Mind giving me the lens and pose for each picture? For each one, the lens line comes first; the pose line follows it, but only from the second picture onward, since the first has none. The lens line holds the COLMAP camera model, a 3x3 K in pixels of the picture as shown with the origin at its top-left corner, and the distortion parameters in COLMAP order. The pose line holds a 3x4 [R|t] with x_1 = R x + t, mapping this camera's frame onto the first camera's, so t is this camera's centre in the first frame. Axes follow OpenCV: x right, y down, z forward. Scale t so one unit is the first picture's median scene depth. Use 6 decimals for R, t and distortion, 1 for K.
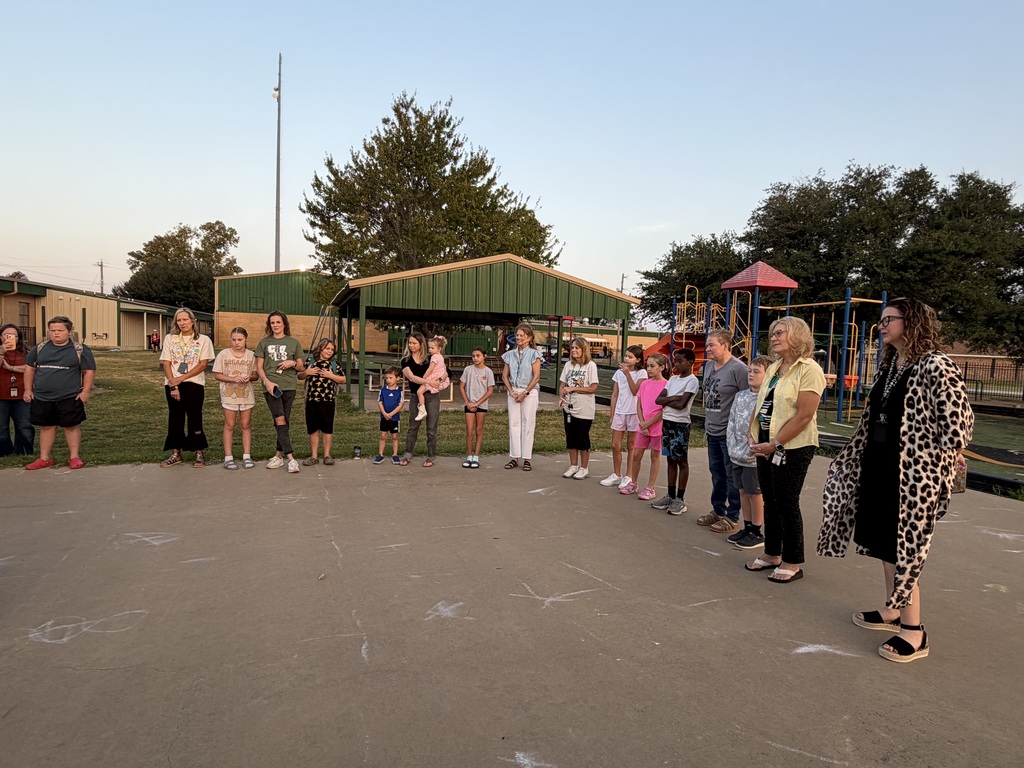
lens RADIAL K [[570.0, 0, 513.1], [0, 570.0, 398.4], [0, 0, 1]] dist [-0.001356, 0.000727]
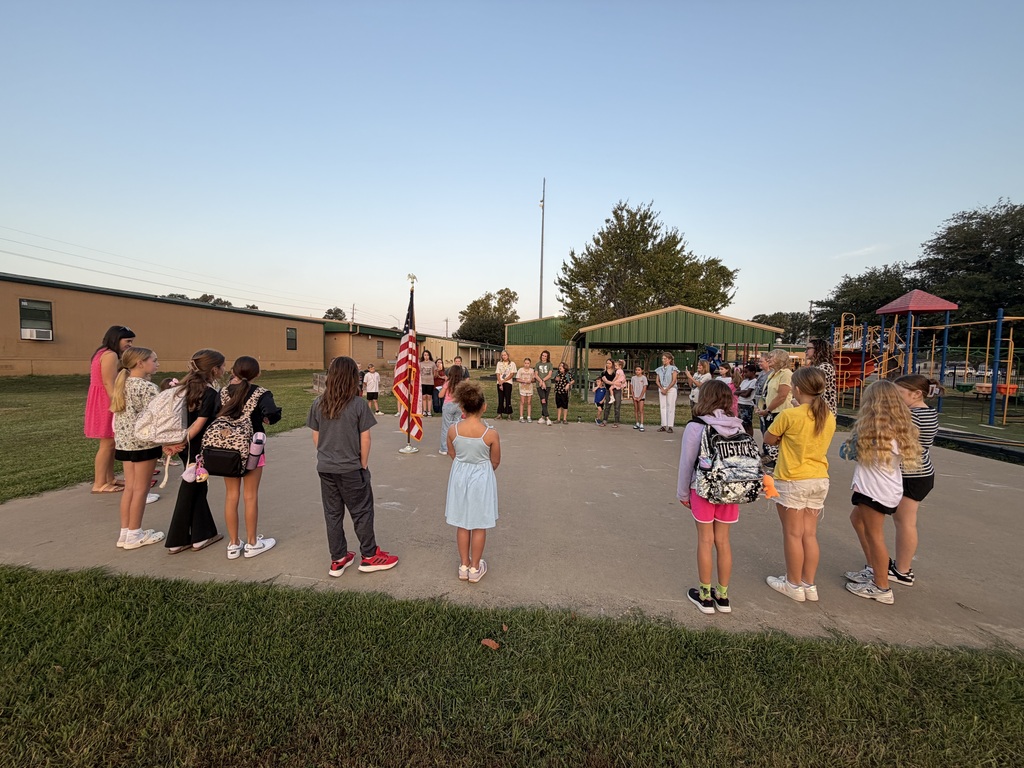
lens RADIAL K [[410.9, 0, 507.6], [0, 410.9, 380.4], [0, 0, 1]] dist [-0.000070, -0.000046]
pose [[0.892897, 0.001436, -0.450259, 0.047685], [-0.025015, 0.998609, -0.046422, 0.010591], [0.449565, 0.052713, 0.891691, -0.127731]]
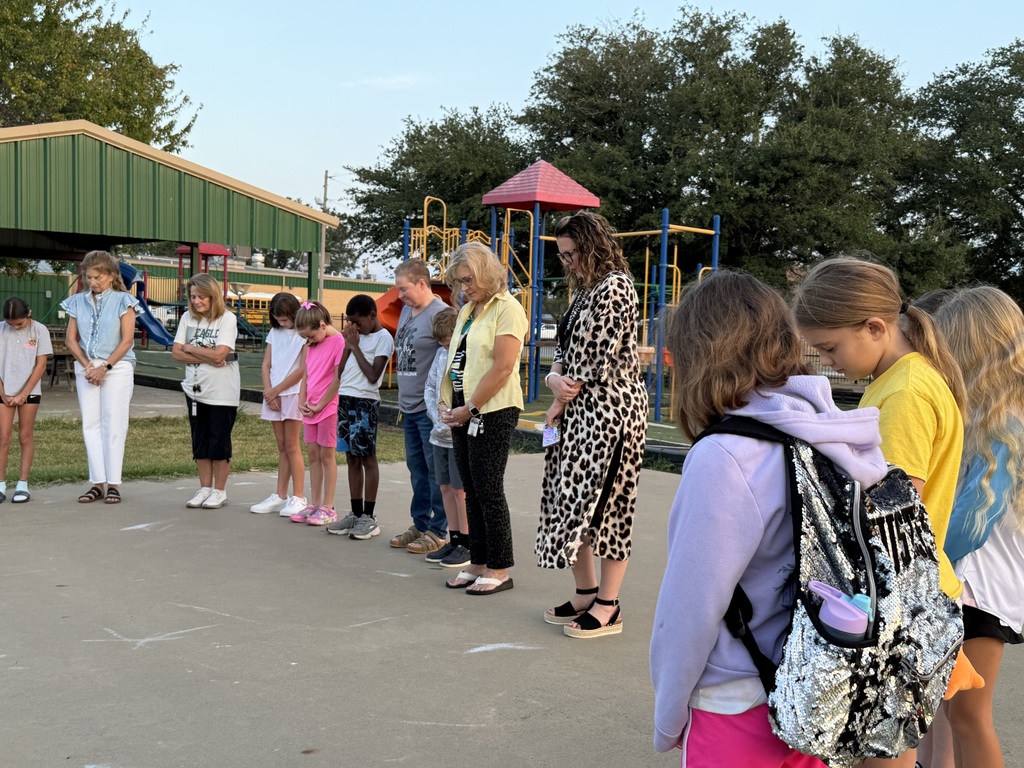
lens RADIAL K [[1104.7, 0, 509.4], [0, 1104.7, 388.5], [0, 0, 1]] dist [0.190105, -0.465144]
pose [[0.941002, -0.022463, 0.337654, 0.004011], [0.030027, 0.999401, -0.017195, 0.013458], [-0.337065, 0.026319, 0.941113, -0.061369]]
